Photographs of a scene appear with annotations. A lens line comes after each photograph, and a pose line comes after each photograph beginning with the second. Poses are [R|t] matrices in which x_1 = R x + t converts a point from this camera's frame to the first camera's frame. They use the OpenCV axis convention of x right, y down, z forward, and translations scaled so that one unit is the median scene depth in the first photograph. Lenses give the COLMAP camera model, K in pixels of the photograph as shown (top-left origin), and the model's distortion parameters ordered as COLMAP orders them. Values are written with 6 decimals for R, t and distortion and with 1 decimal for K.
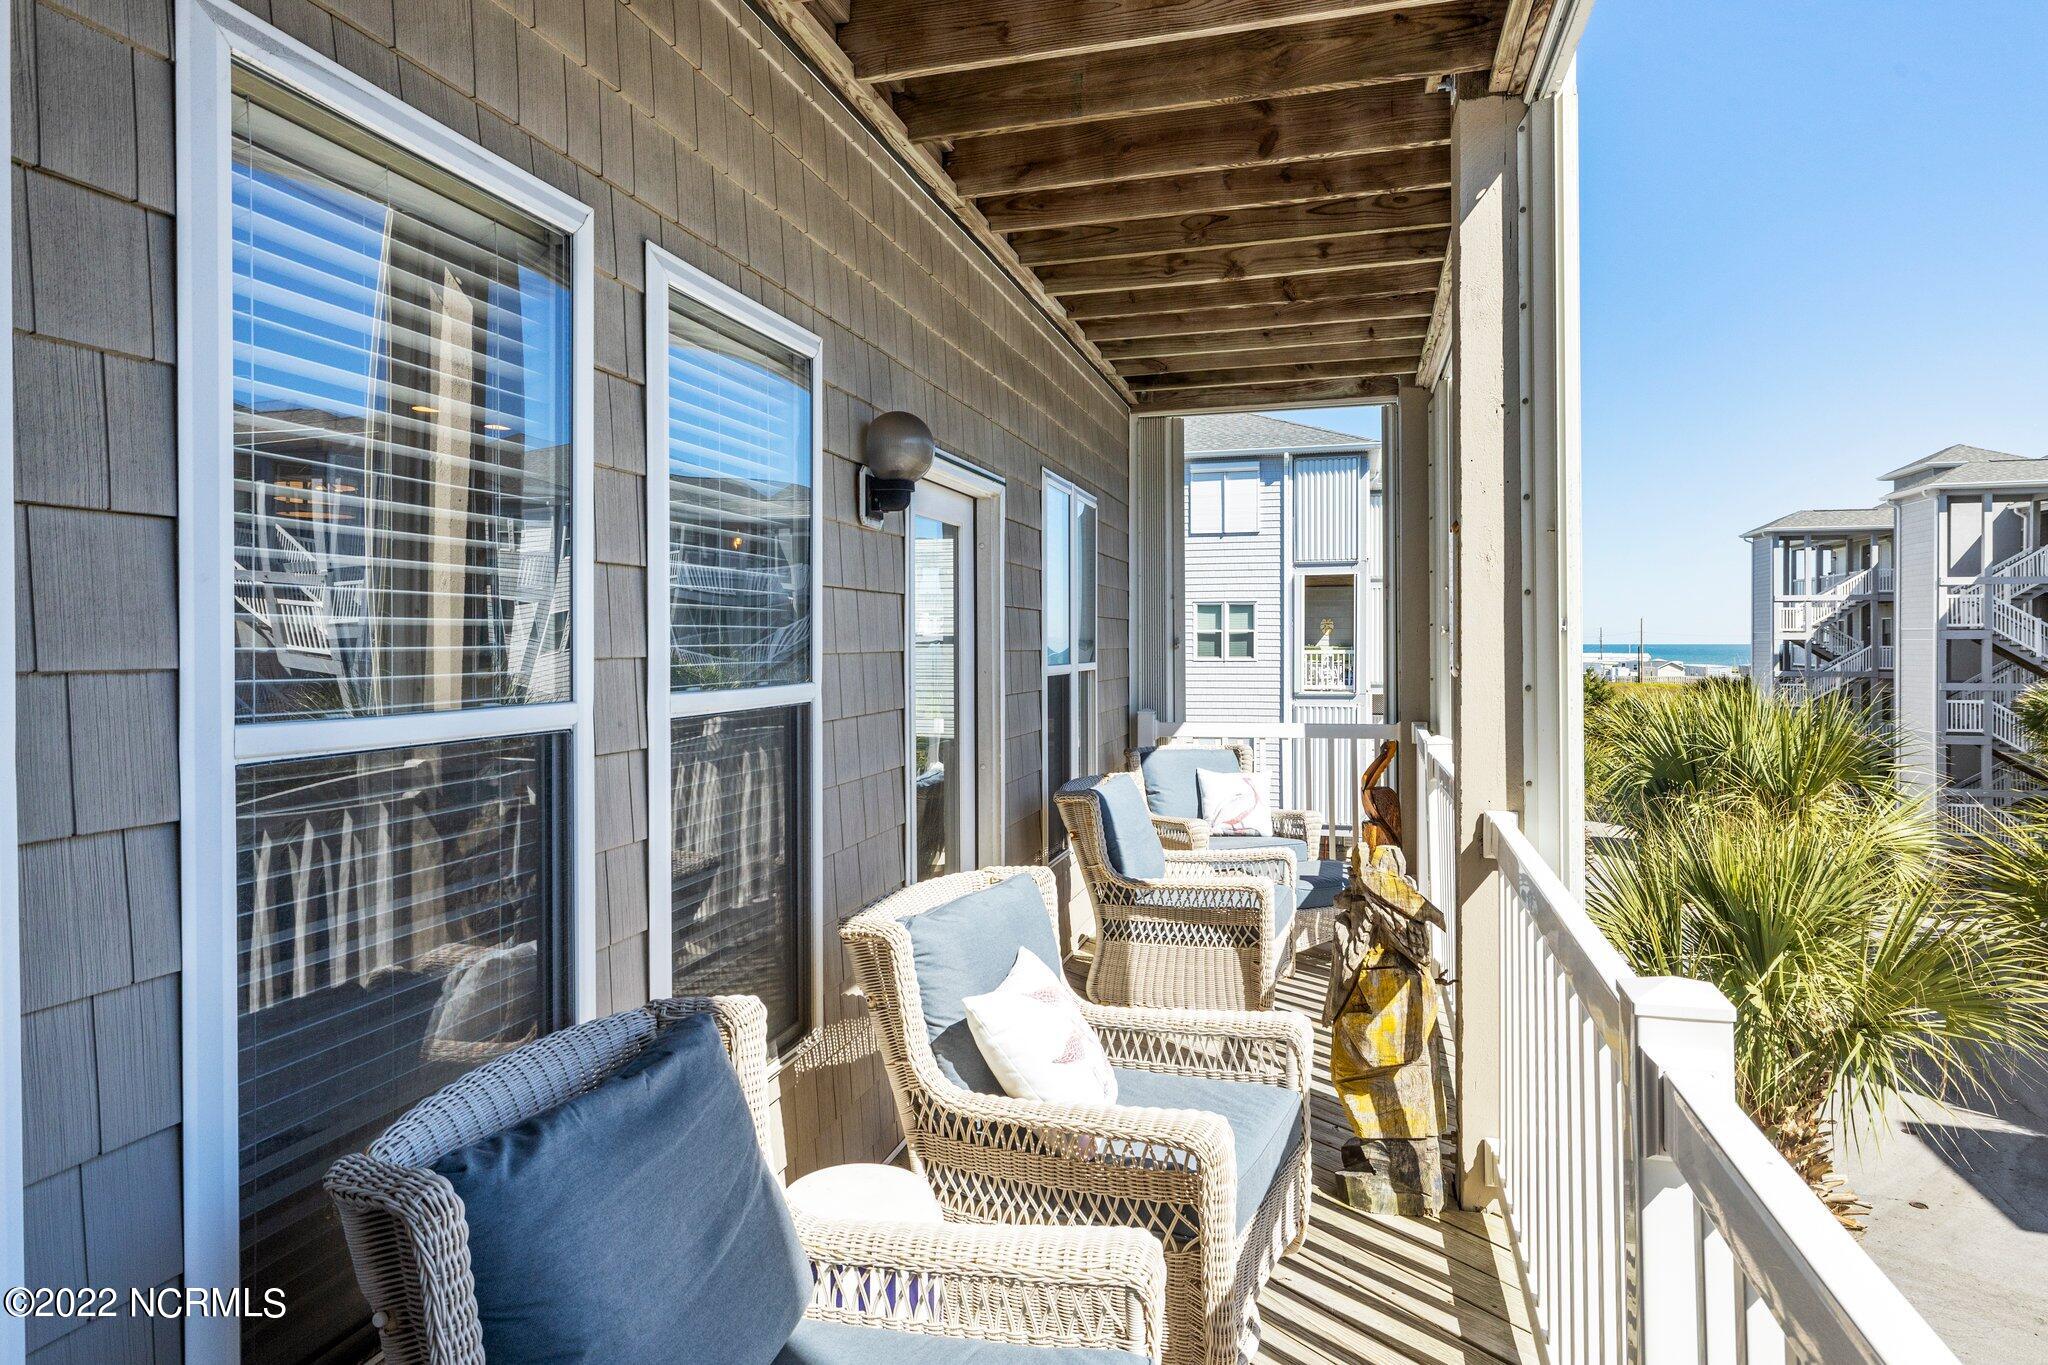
lens RADIAL K [[1188.1, 0, 1021.1], [0, 1188.1, 675.2], [0, 0, 1]] dist [0.001293, 0.000106]
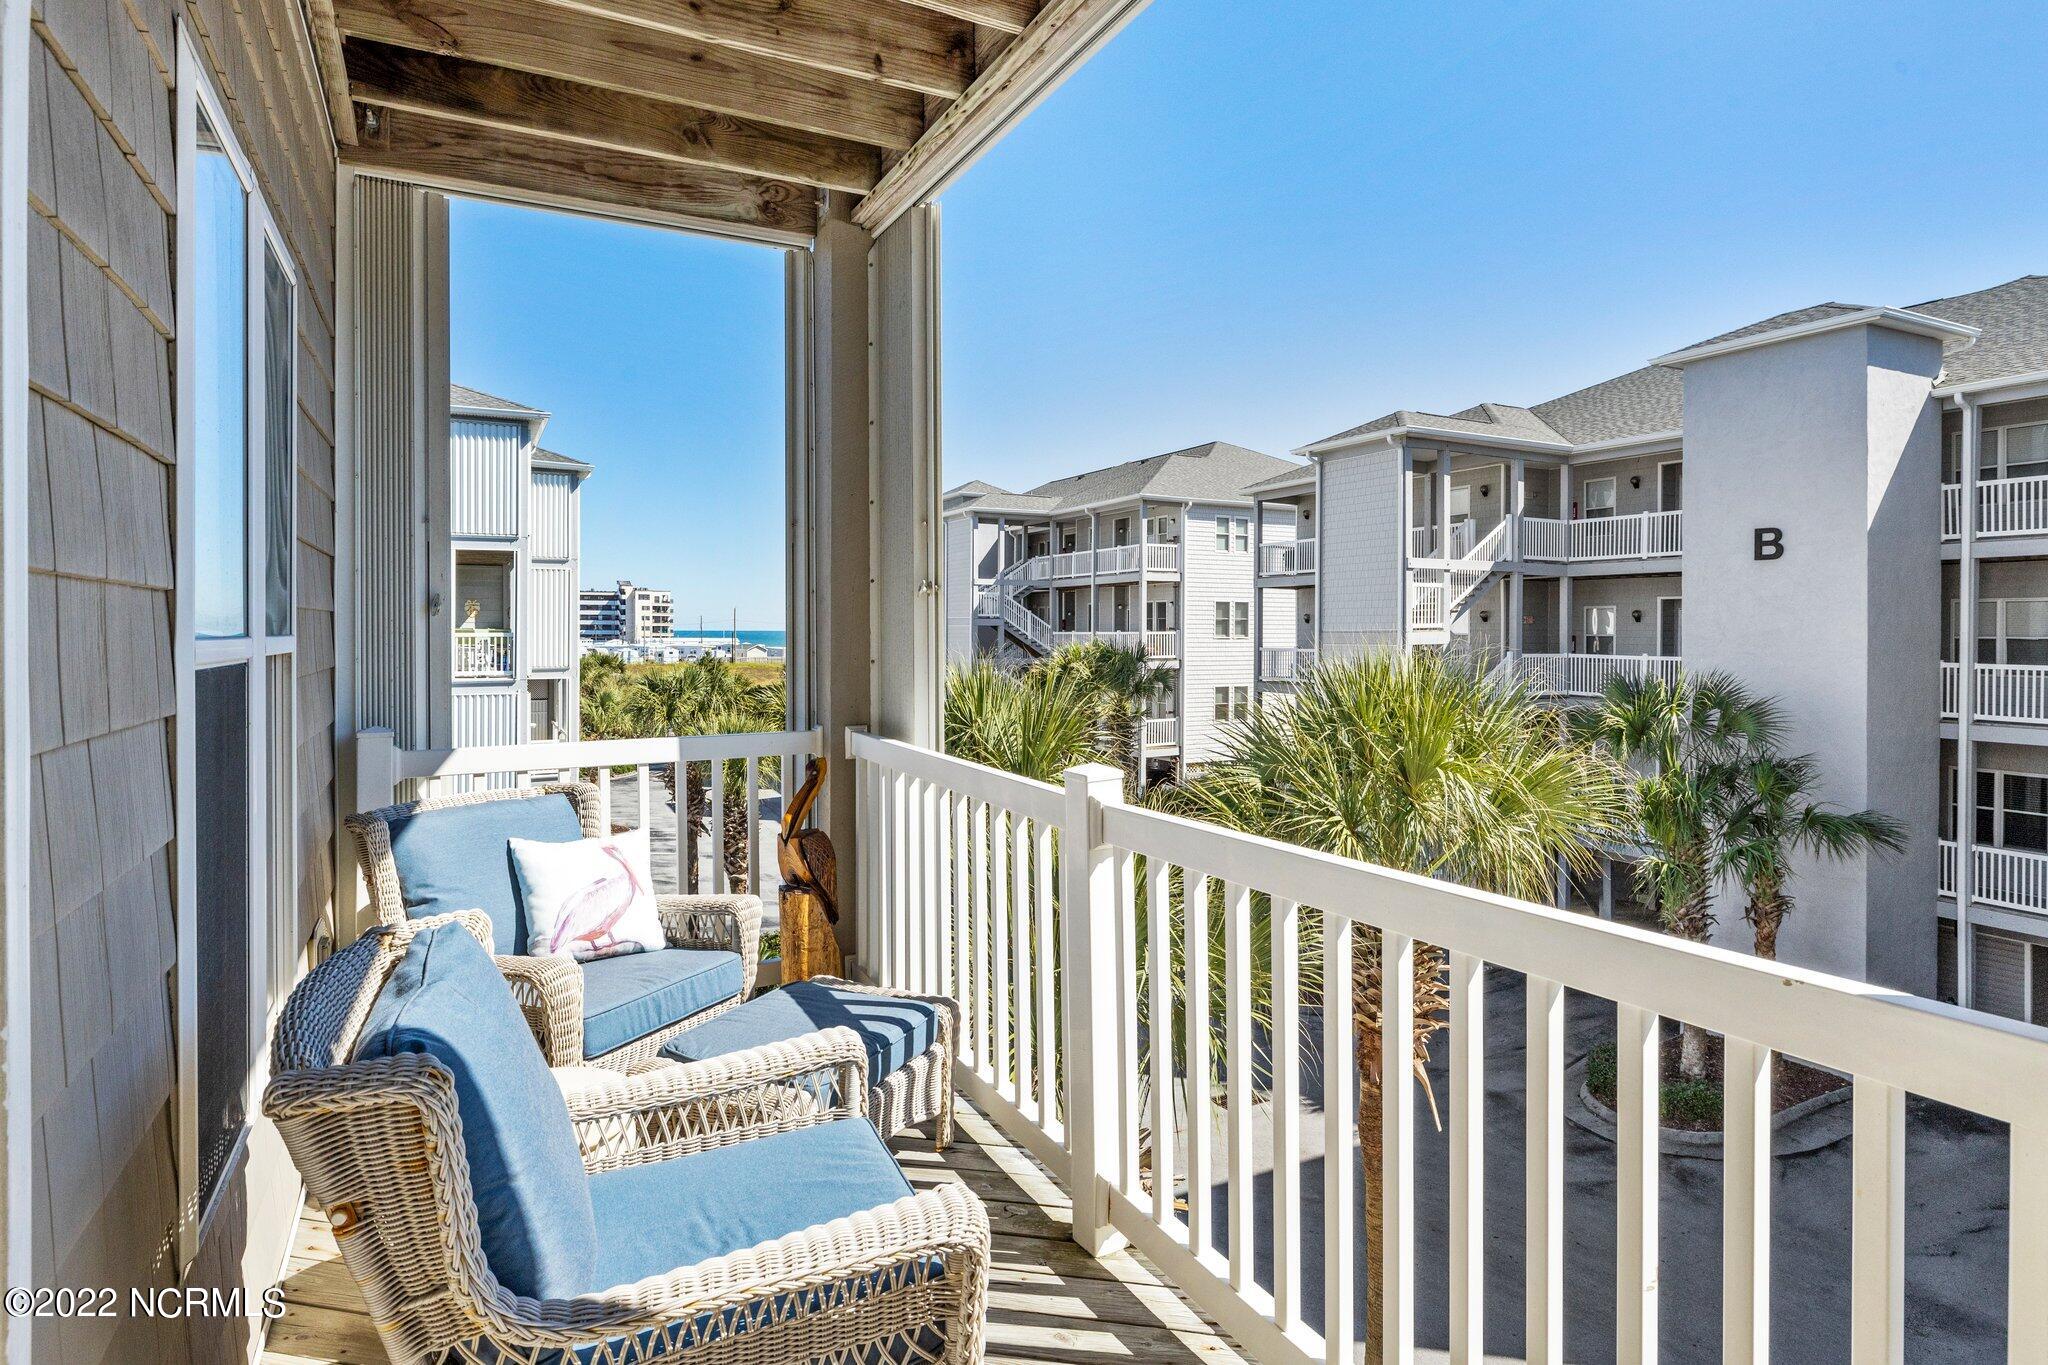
lens RADIAL K [[1084.6, 0, 1038.8], [0, 1084.6, 638.6], [0, 0, 1]] dist [-0.010352, 0.001044]
pose [[0.727311, -0.002890, 0.686302, -0.002019], [0.015257, 0.999812, -0.011959, -0.000175], [-0.686138, 0.019169, 0.727219, 0.111533]]
